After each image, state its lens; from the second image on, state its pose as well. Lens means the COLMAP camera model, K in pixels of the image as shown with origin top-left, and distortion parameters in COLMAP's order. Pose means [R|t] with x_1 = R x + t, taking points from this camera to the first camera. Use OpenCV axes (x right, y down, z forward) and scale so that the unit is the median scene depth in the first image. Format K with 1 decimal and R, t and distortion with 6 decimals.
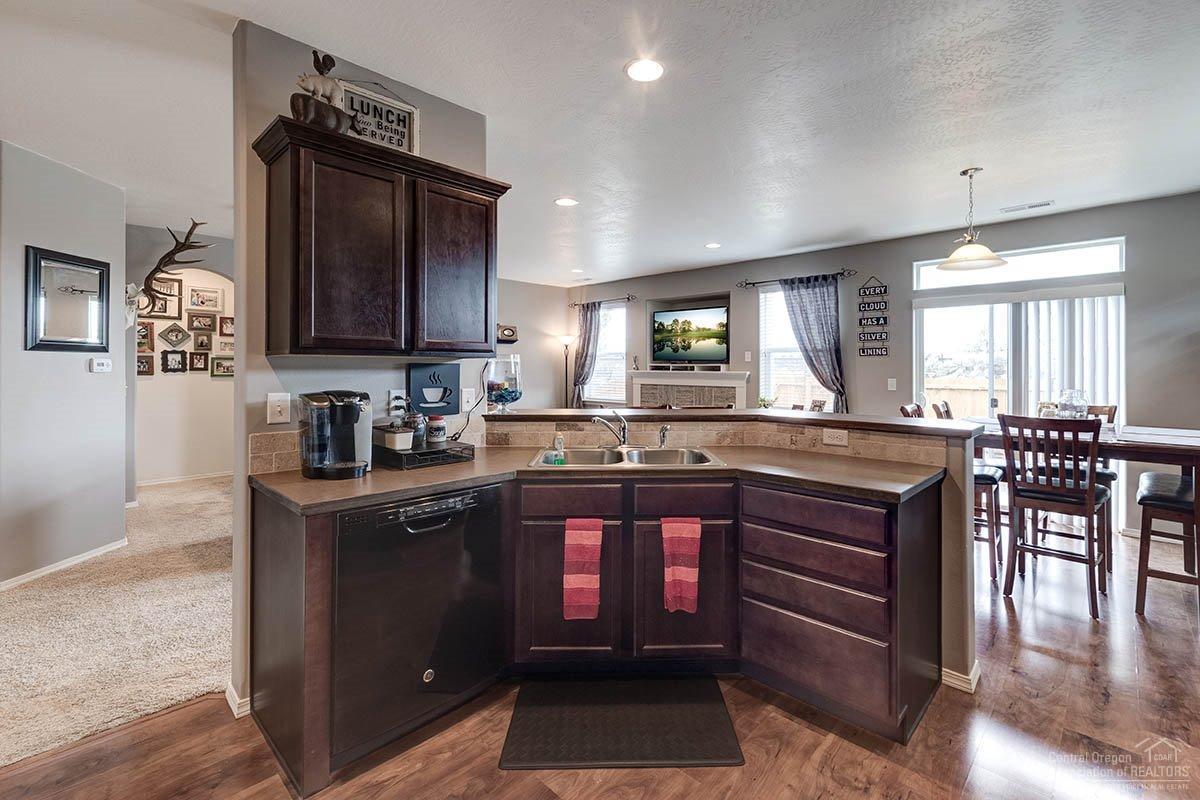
lens RADIAL K [[532.9, 0, 568.2], [0, 532.9, 363.4], [0, 0, 1]] dist [0.000589, 0.000267]
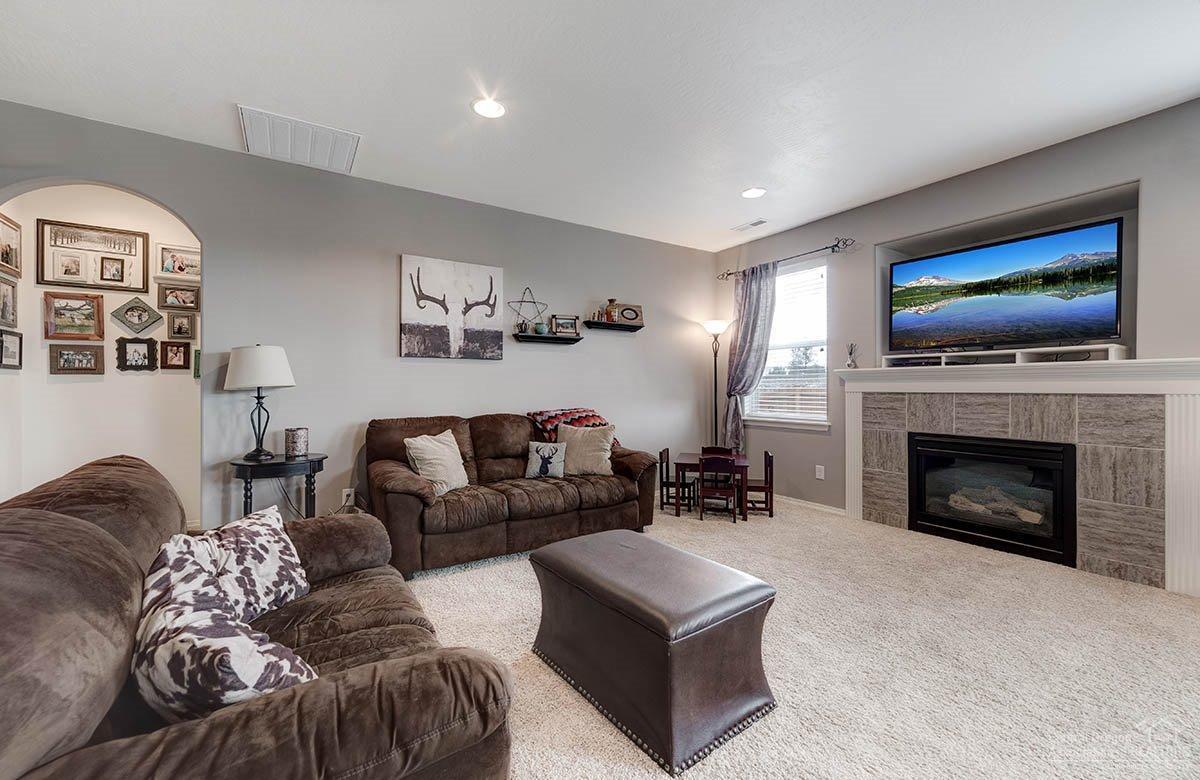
lens RADIAL K [[450.8, 0, 579.3], [0, 450.8, 388.9], [0, 0, 1]] dist [-0.000854, -0.000102]
pose [[0.981966, 0.000245, -0.189060, -0.080480], [0.001612, 0.999952, 0.009668, 0.033813], [0.189053, -0.009799, 0.981918, 0.529327]]
